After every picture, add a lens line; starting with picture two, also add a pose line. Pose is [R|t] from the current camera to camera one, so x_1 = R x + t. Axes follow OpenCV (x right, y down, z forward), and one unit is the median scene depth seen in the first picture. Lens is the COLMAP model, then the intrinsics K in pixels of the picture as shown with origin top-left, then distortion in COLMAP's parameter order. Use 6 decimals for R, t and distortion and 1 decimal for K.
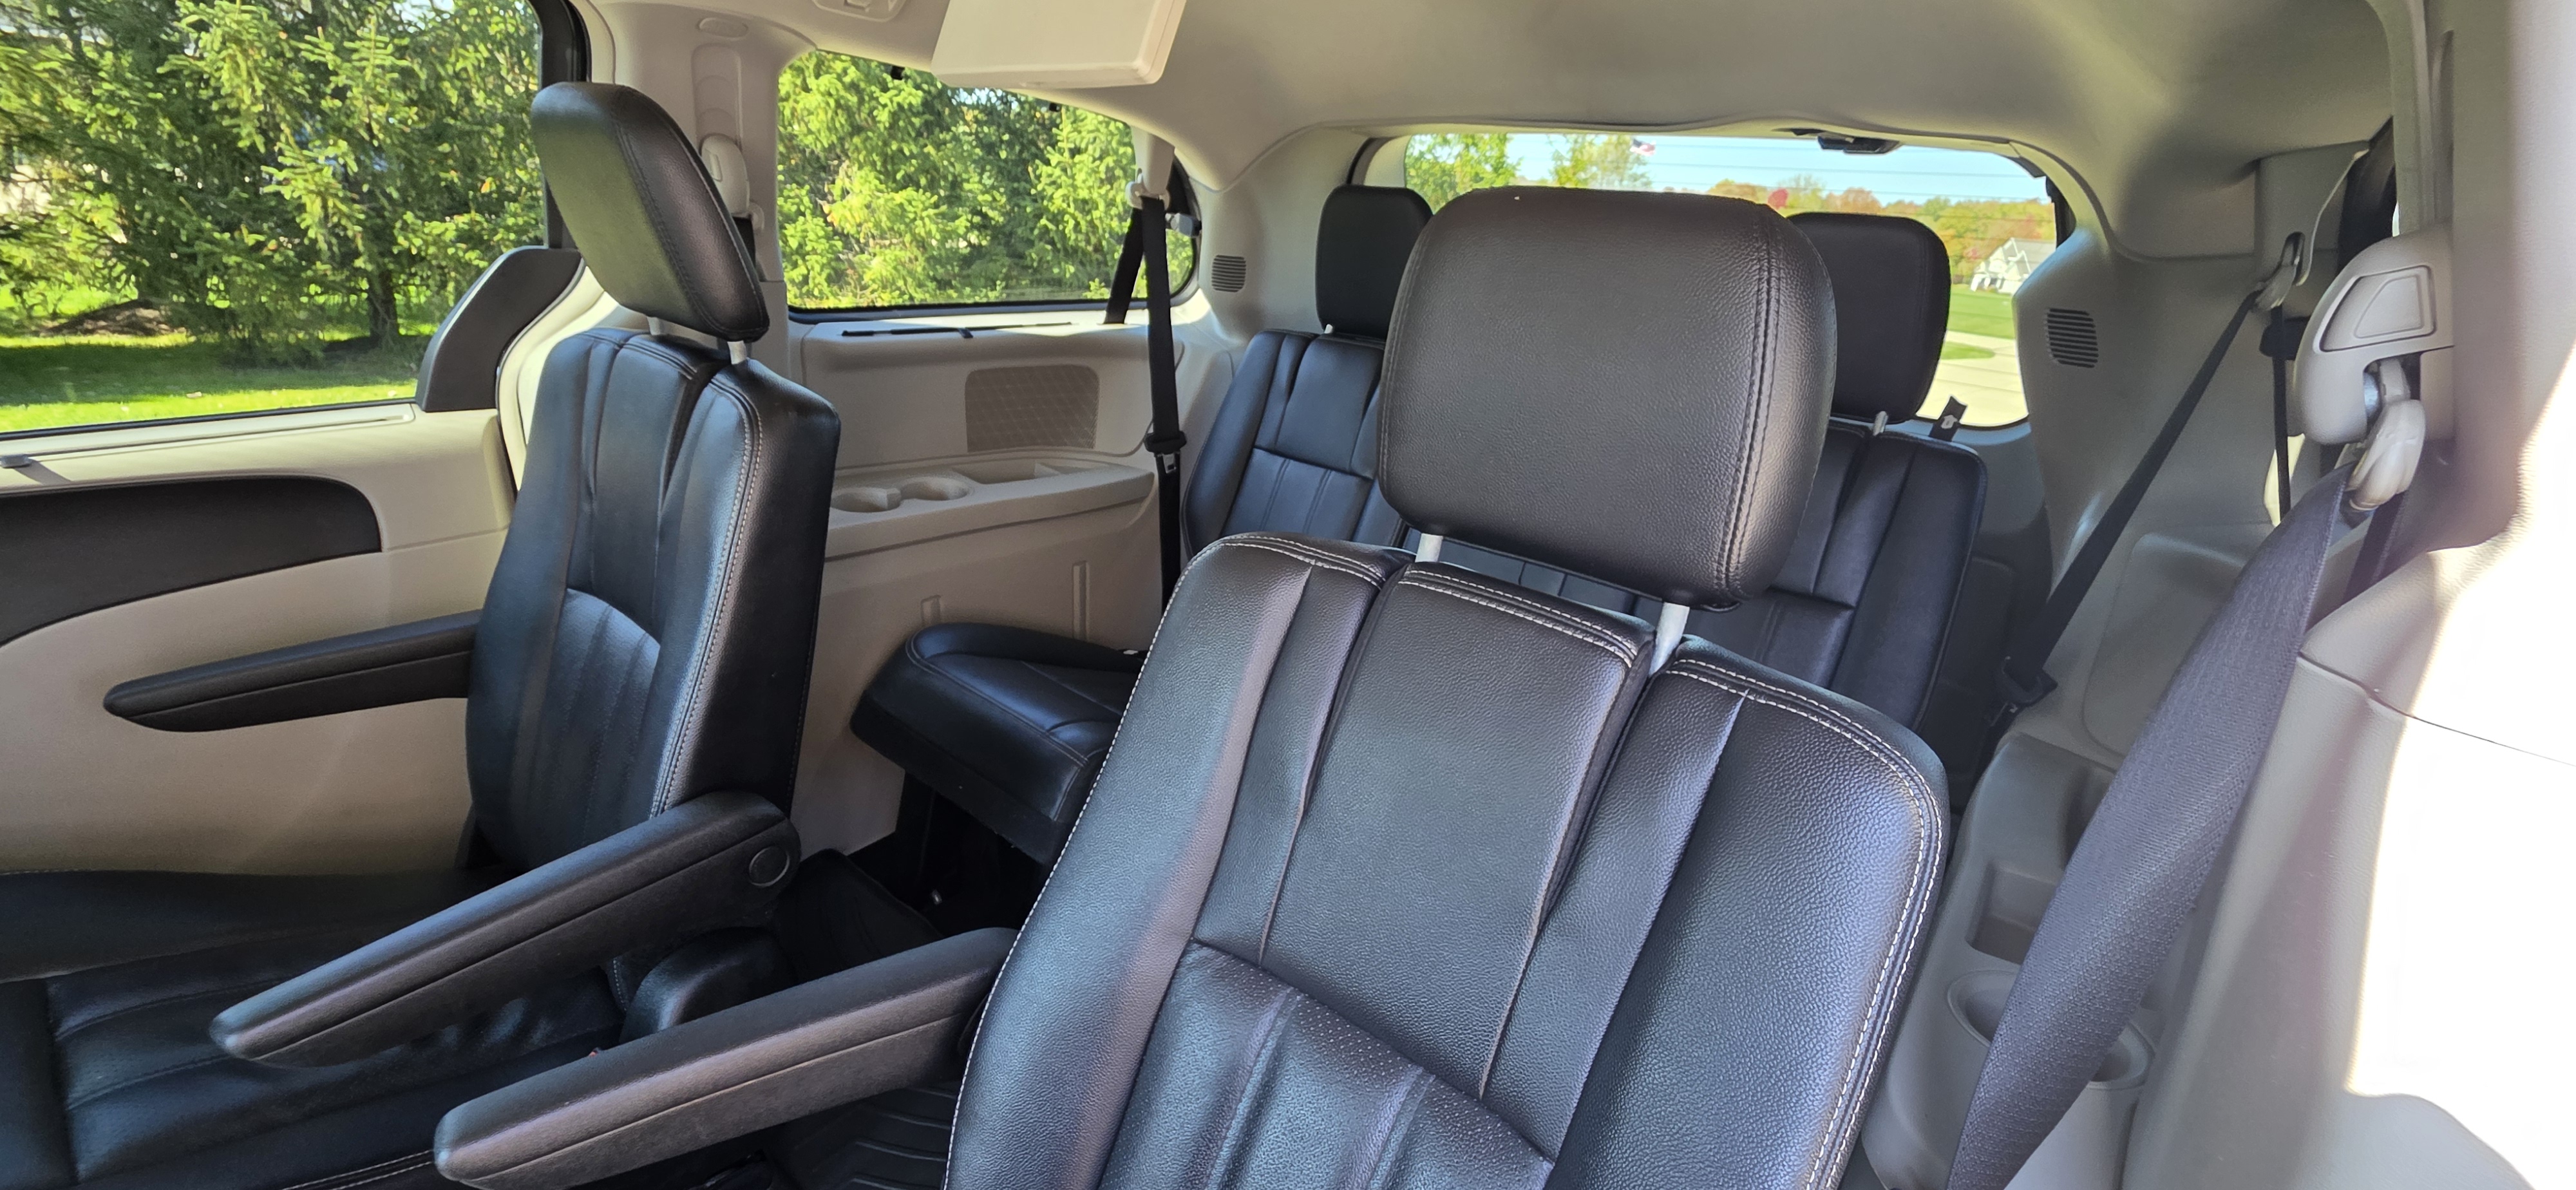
lens RADIAL K [[1075.5, 0, 1288.0], [0, 1075.5, 595.0], [0, 0, 1]] dist [0.017690, 0.000420]
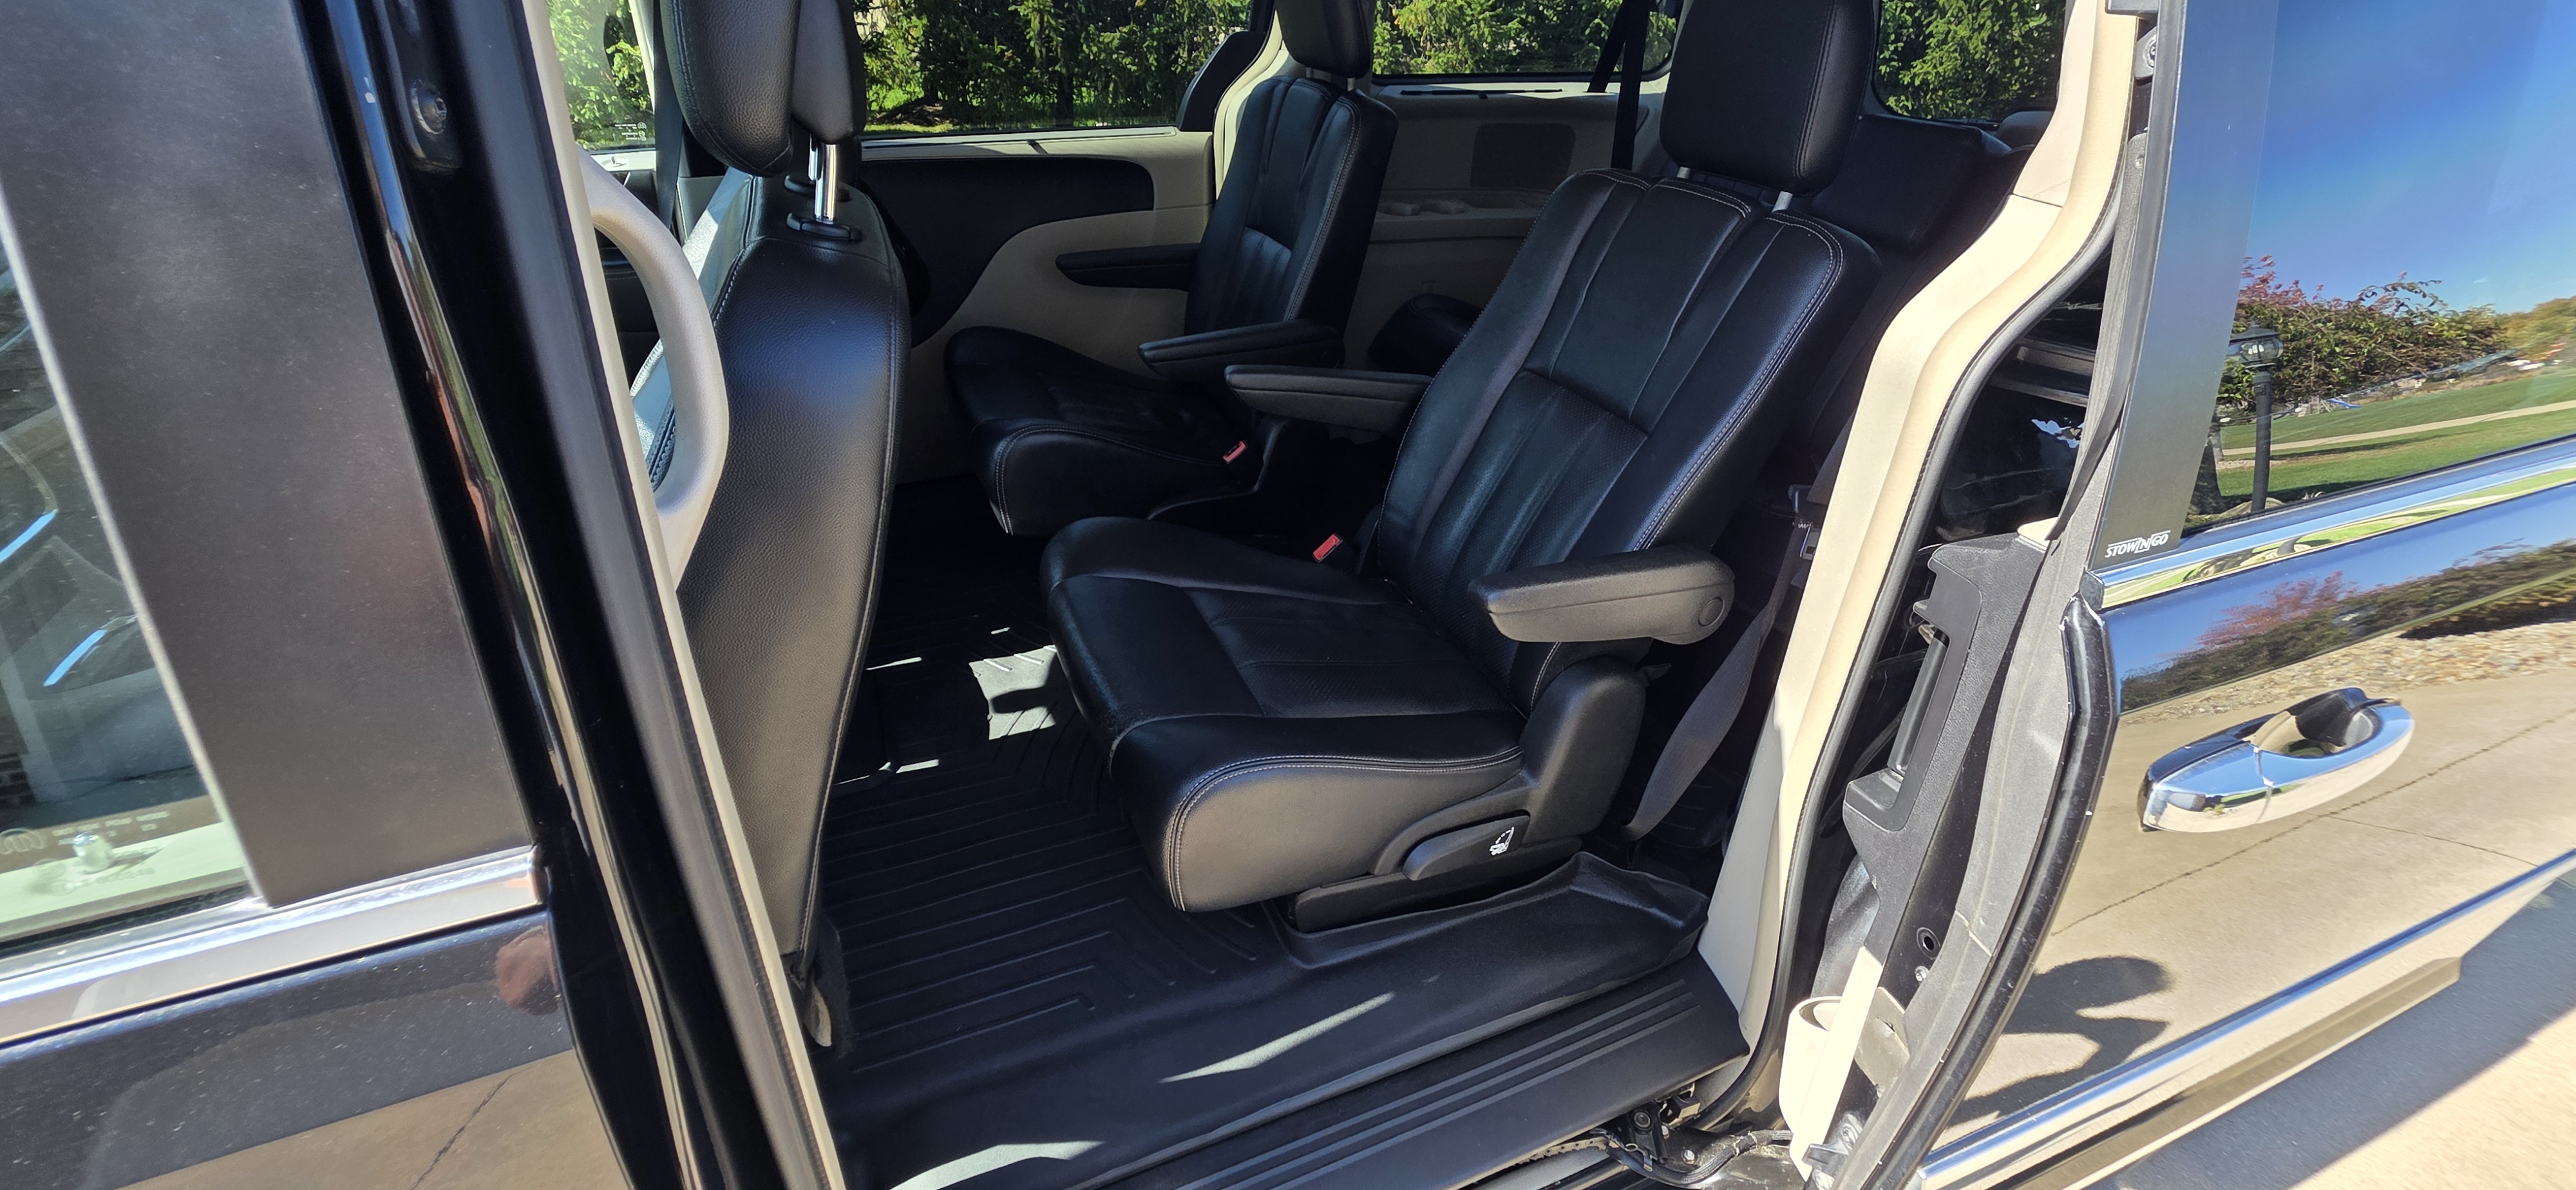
lens RADIAL K [[1075.5, 0, 1288.0], [0, 1075.5, 595.0], [0, 0, 1]] dist [0.017690, 0.000420]
pose [[0.892878, 0.196419, -0.405201, 0.043075], [-0.132931, 0.974722, 0.179572, 0.042888], [0.430230, -0.106472, 0.896418, -0.109360]]
